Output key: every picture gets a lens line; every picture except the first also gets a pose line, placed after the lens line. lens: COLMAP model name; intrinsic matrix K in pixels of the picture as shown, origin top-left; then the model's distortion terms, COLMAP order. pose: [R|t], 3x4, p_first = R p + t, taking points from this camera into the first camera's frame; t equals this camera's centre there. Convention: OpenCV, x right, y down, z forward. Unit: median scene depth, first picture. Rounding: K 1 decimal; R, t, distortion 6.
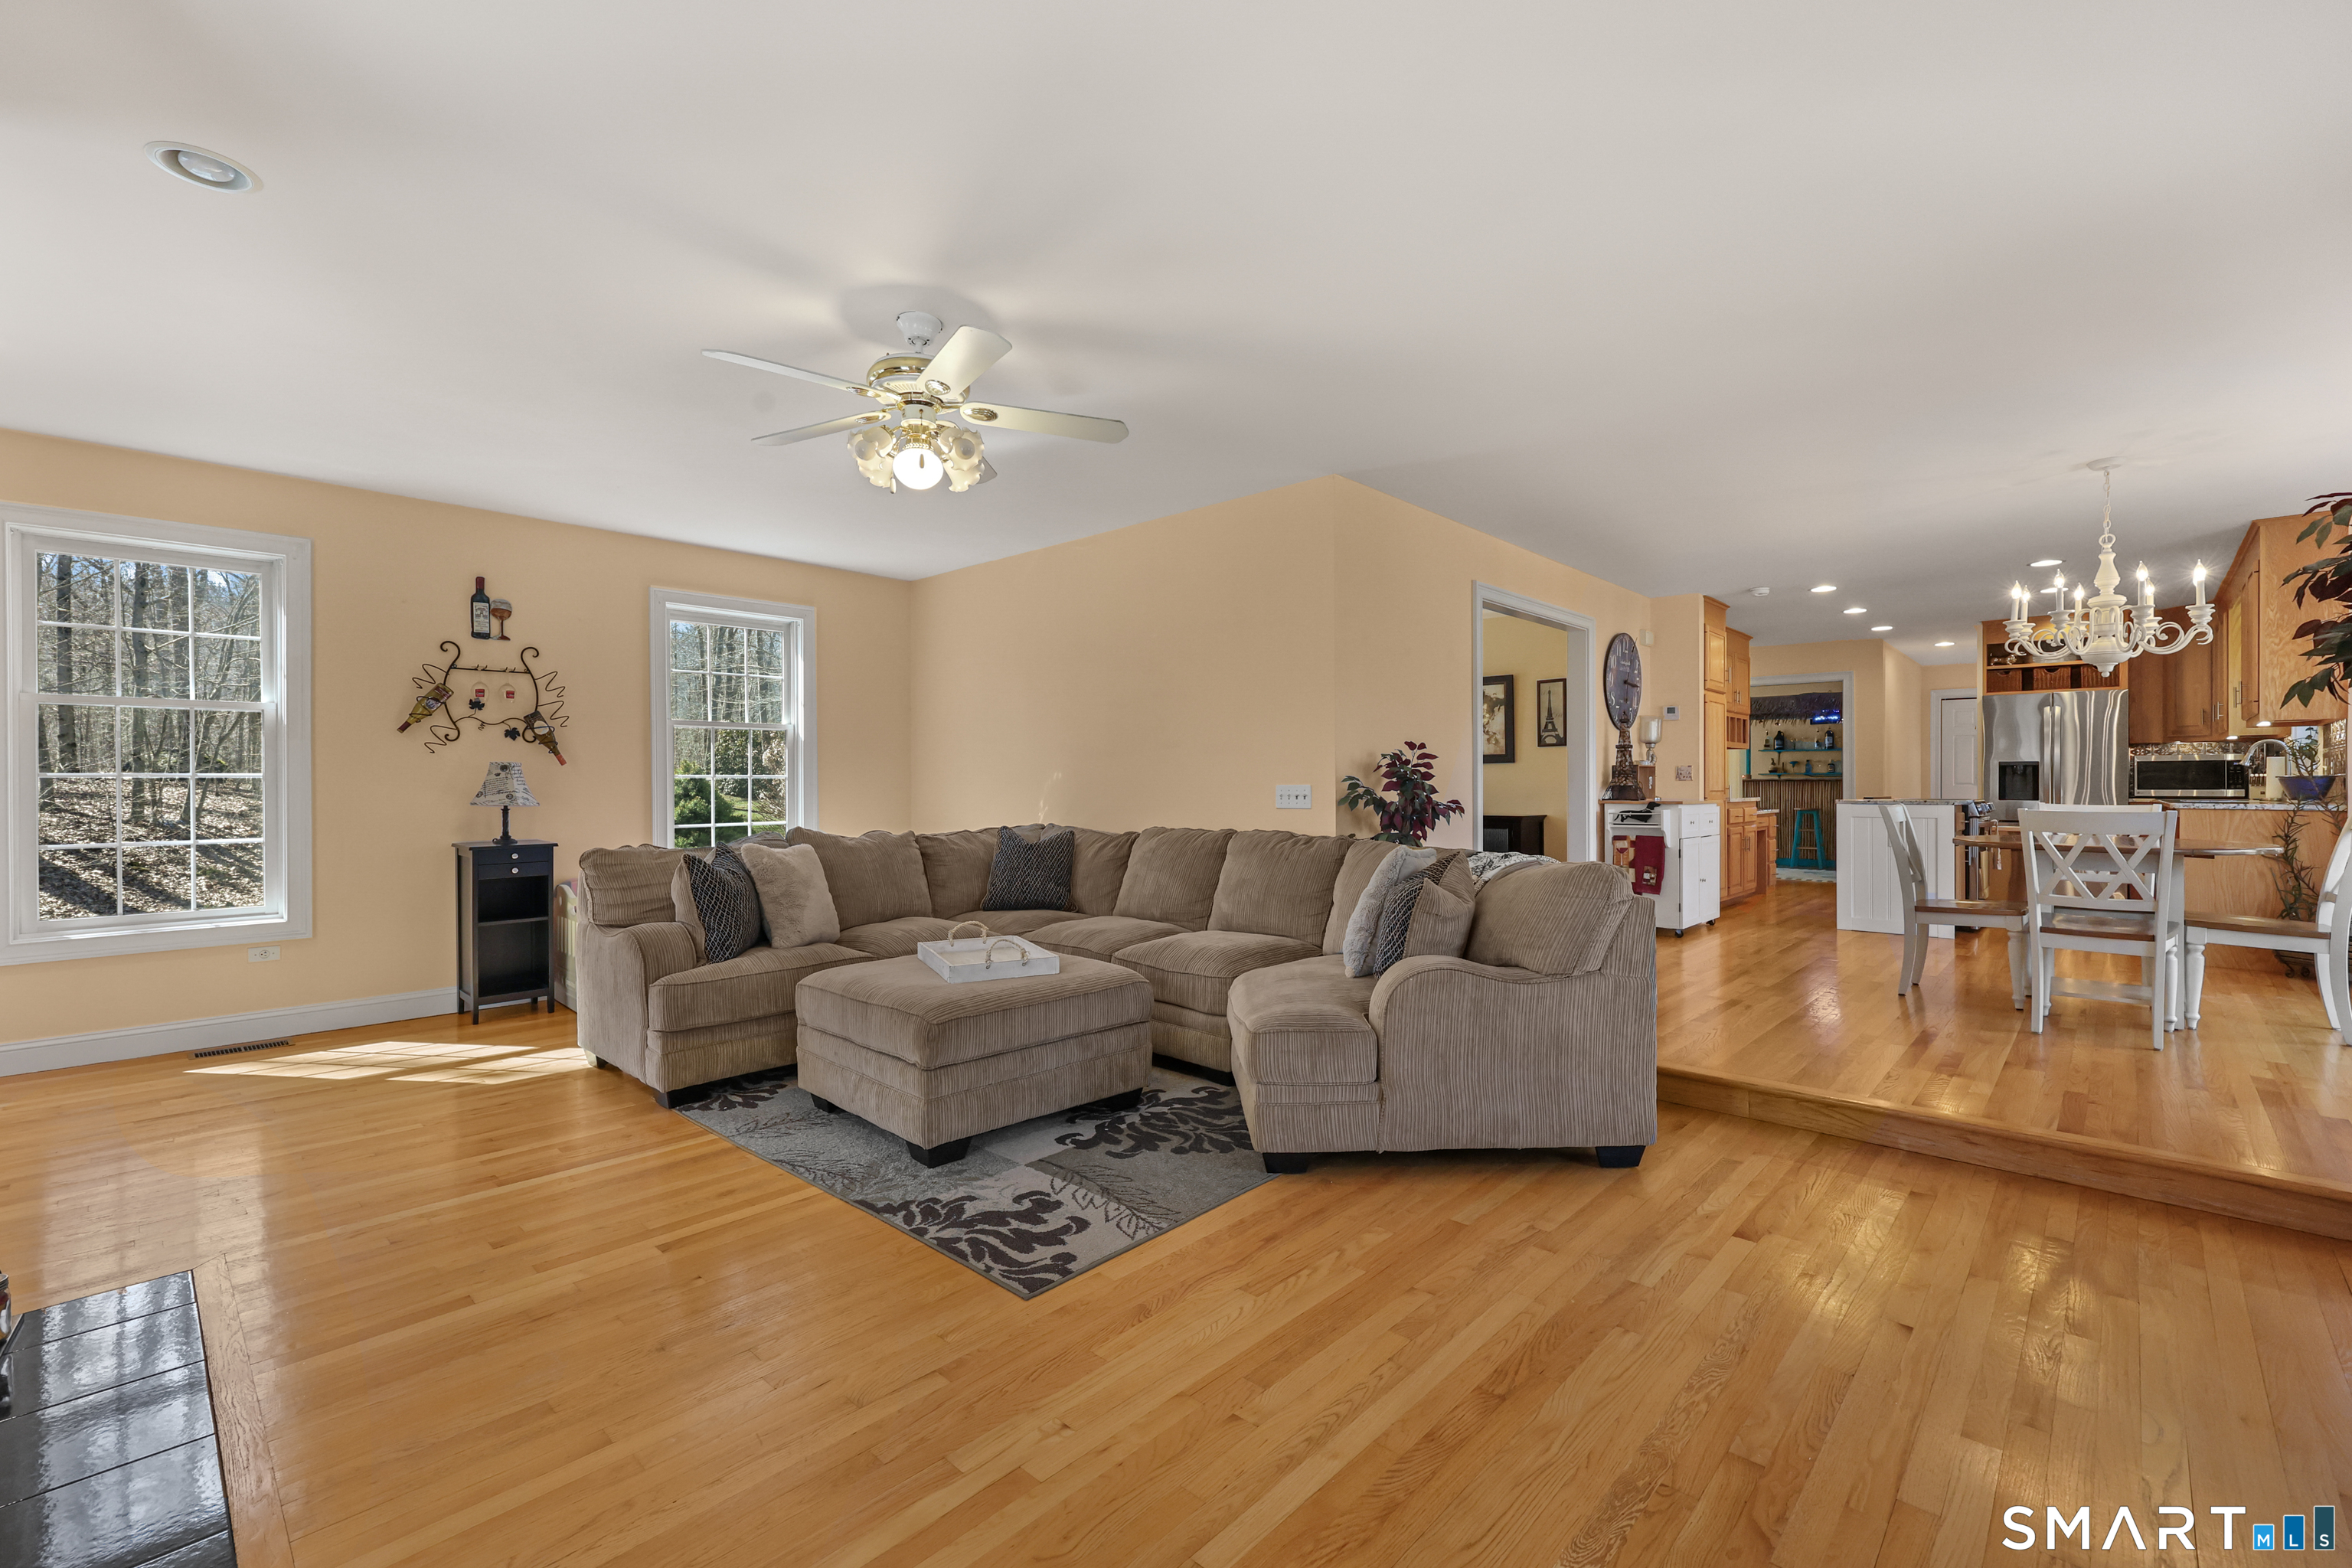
lens RADIAL K [[997.7, 0, 1179.8], [0, 997.7, 785.0], [0, 0, 1]] dist [0.000303, -0.000330]
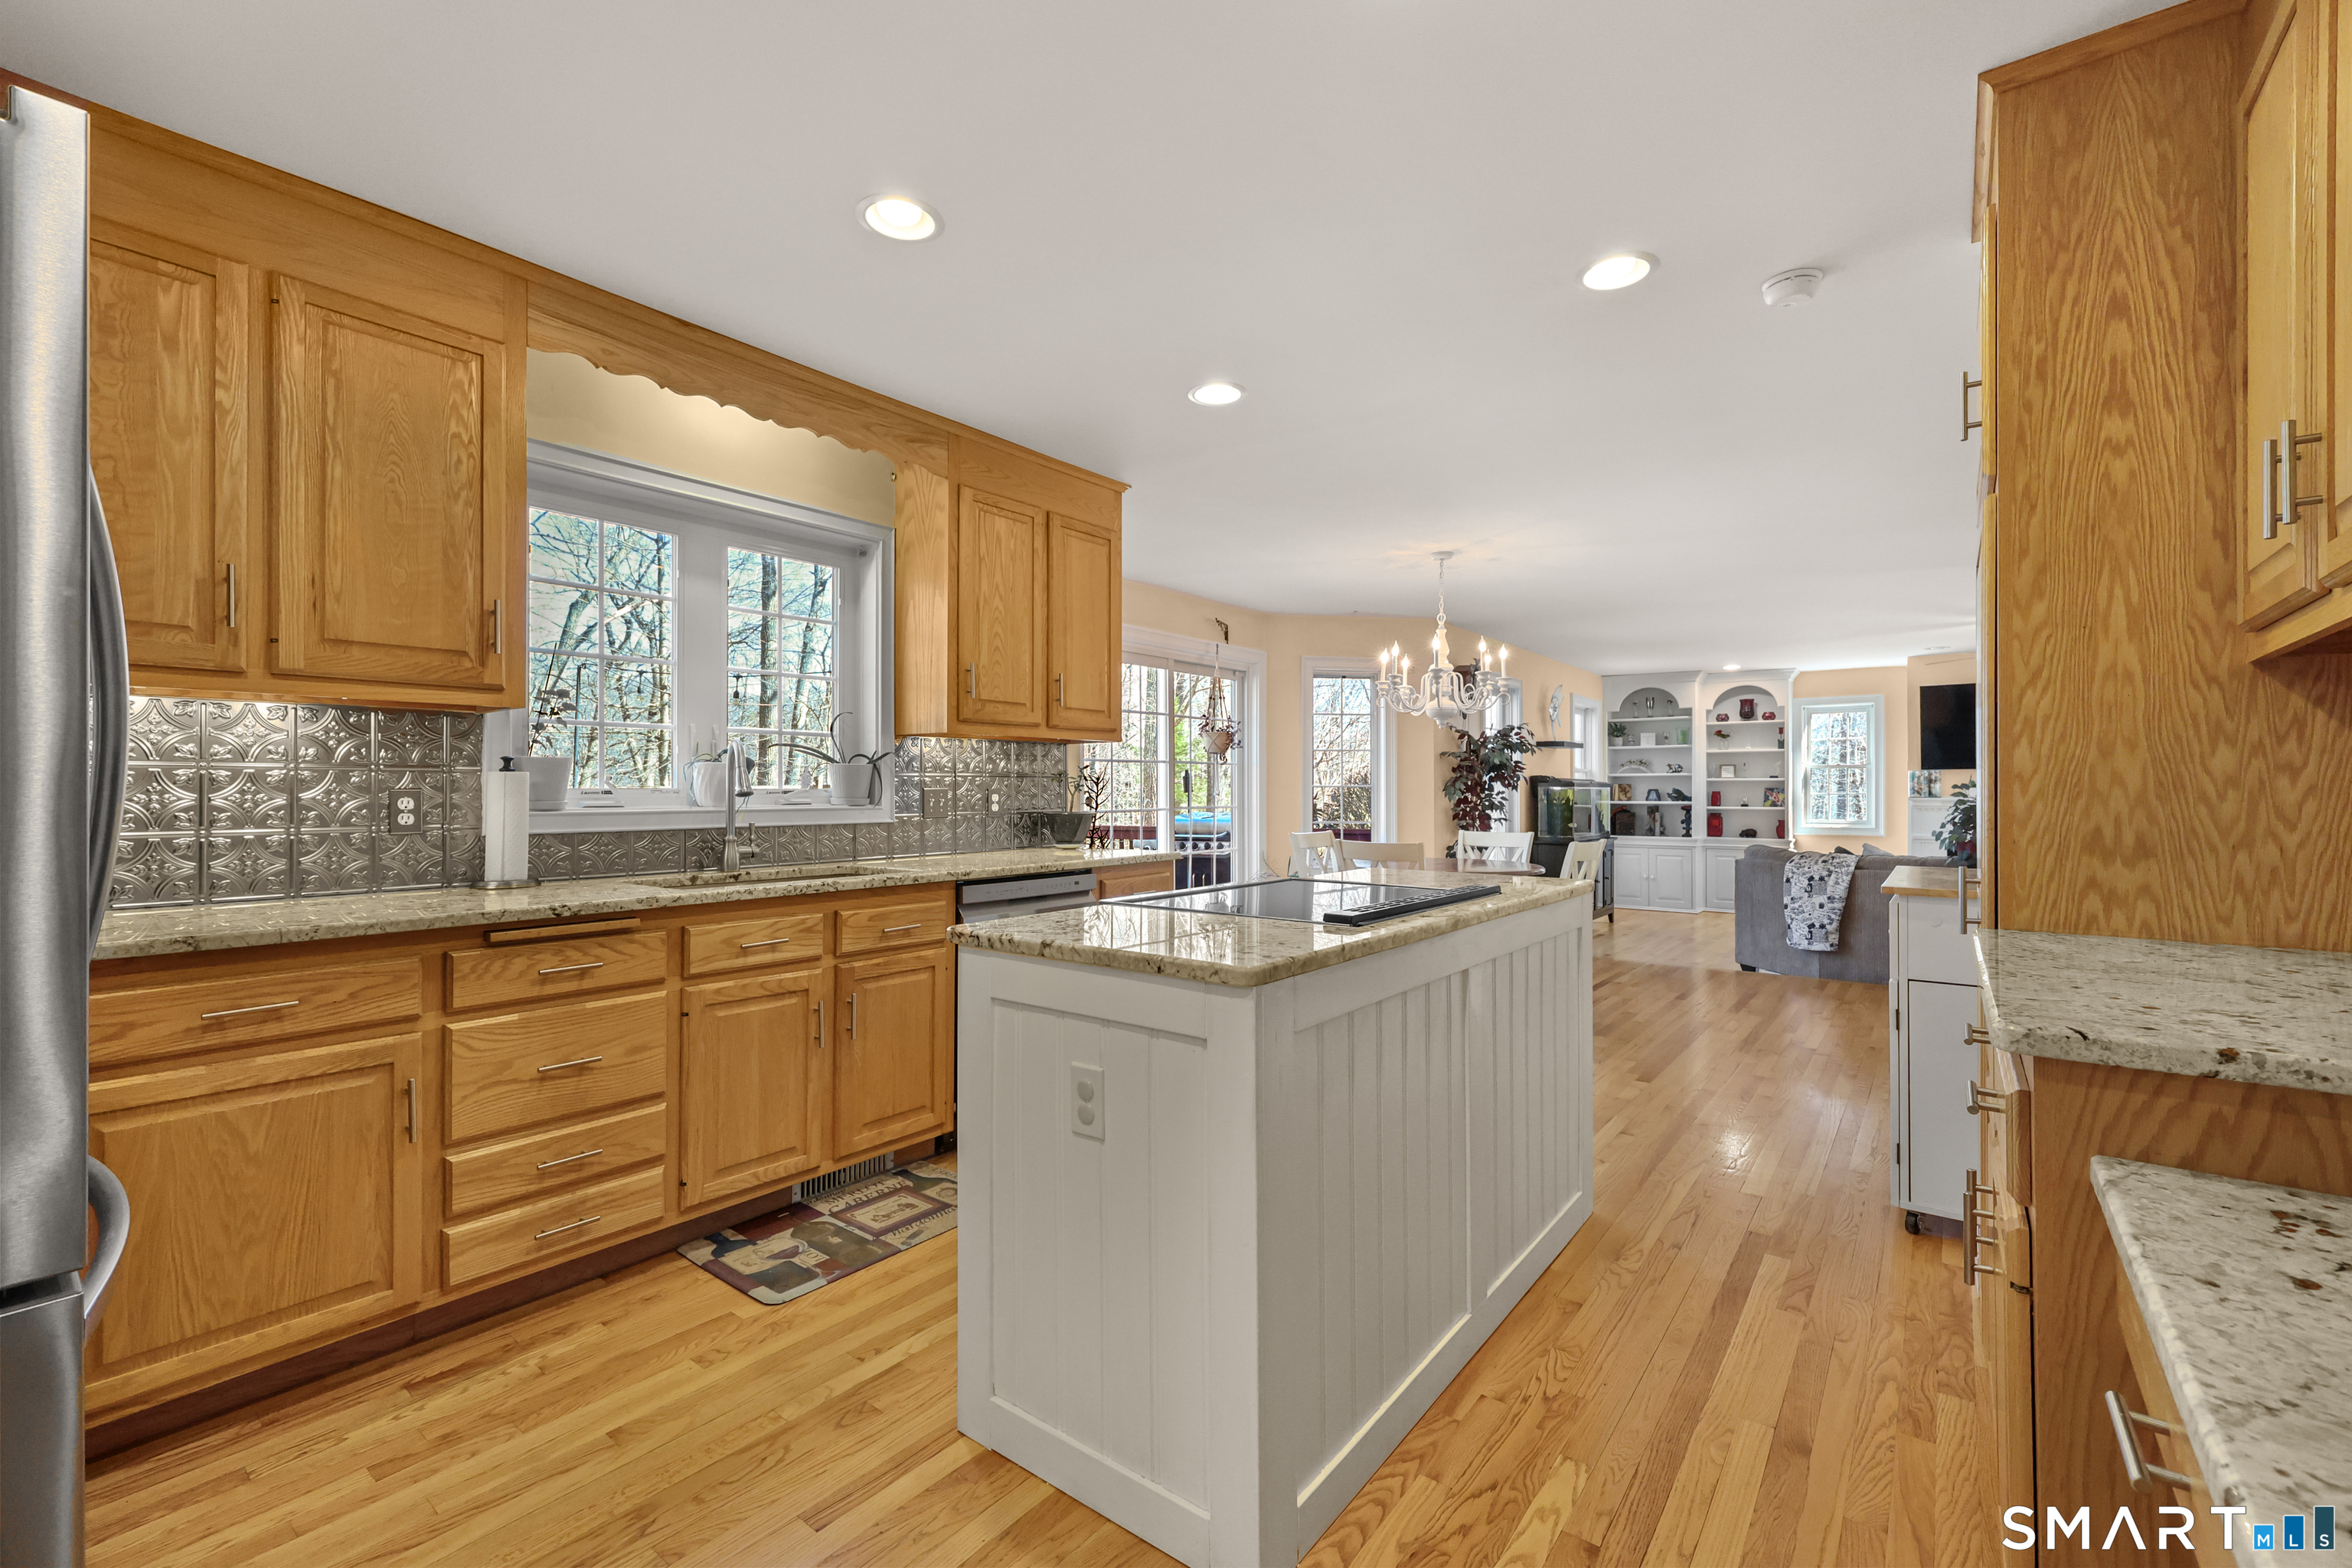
lens RADIAL K [[985.4, 0, 1186.3], [0, 985.4, 788.1], [0, 0, 1]] dist [-0.001400, 0.000464]
pose [[-0.995572, -0.000290, -0.093997, 1.141725], [-0.000054, 0.999997, -0.002510, -0.027035], [0.093997, -0.002494, -0.995569, 1.831152]]
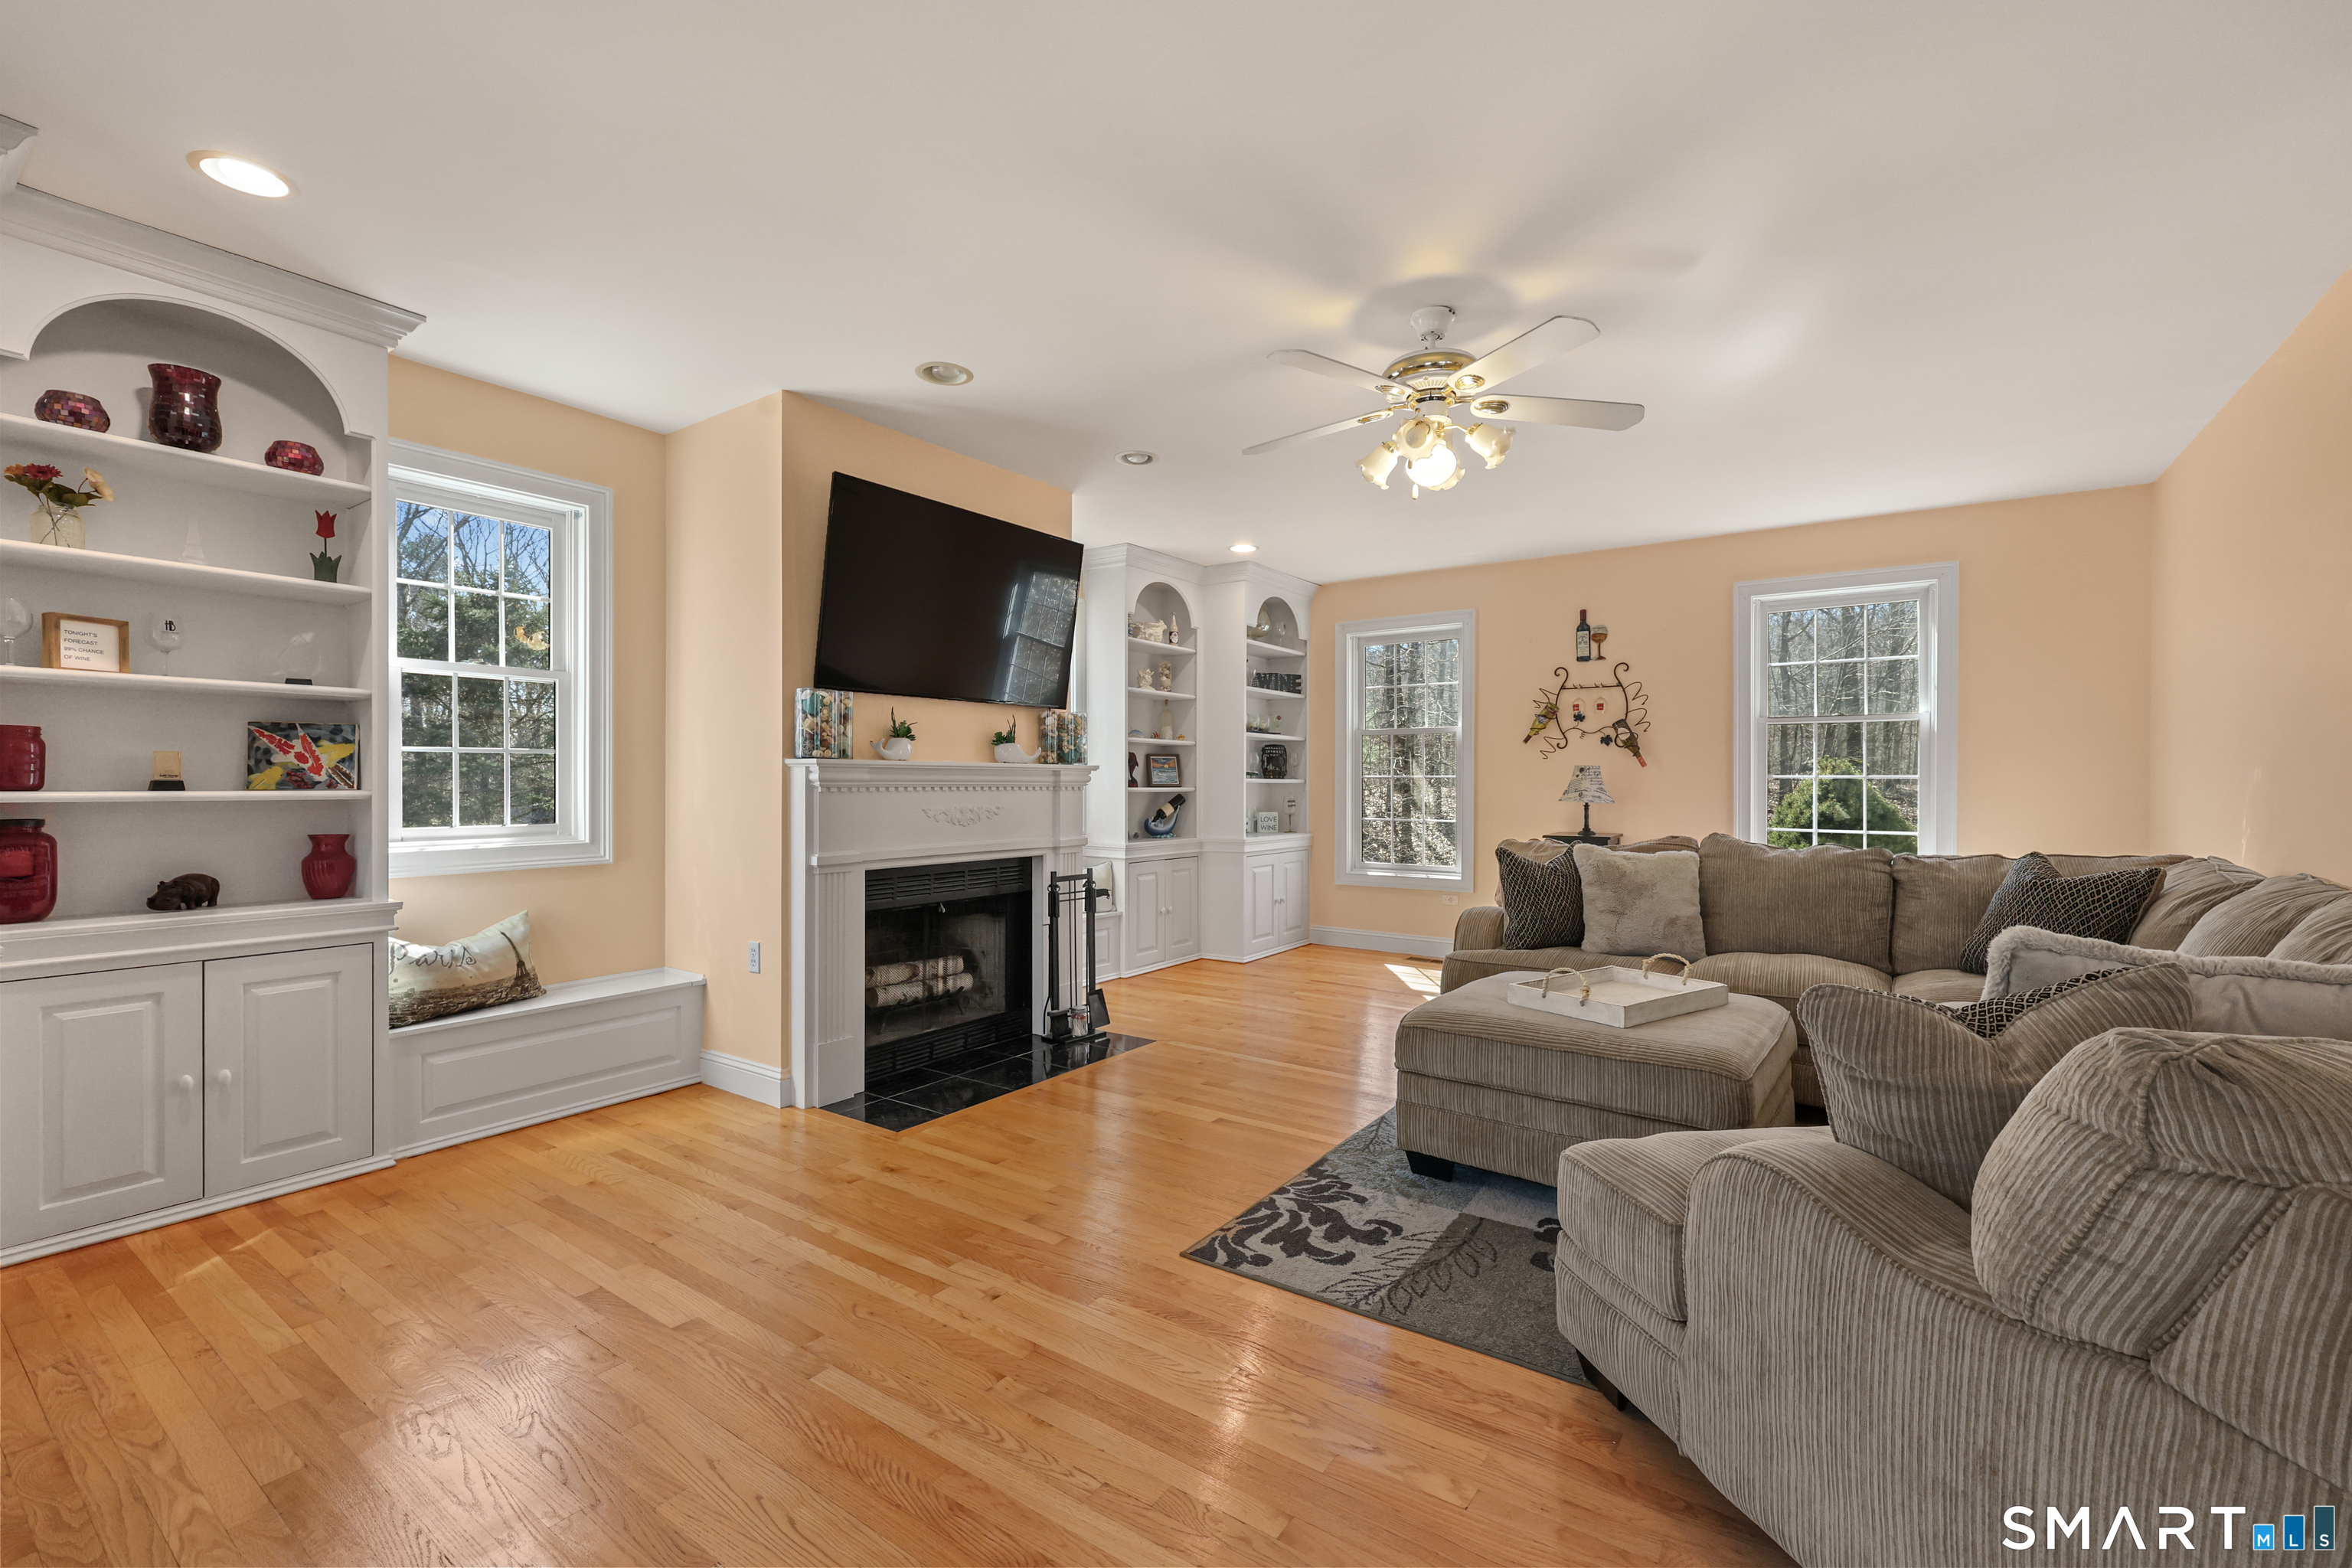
lens RADIAL K [[985.4, 0, 1186.3], [0, 985.4, 788.1], [0, 0, 1]] dist [-0.001400, 0.000464]
pose [[0.146240, 0.009330, -0.989205, 0.392032], [-0.006715, 0.999942, 0.008439, -0.002770], [0.989226, 0.005408, 0.146294, 0.362525]]
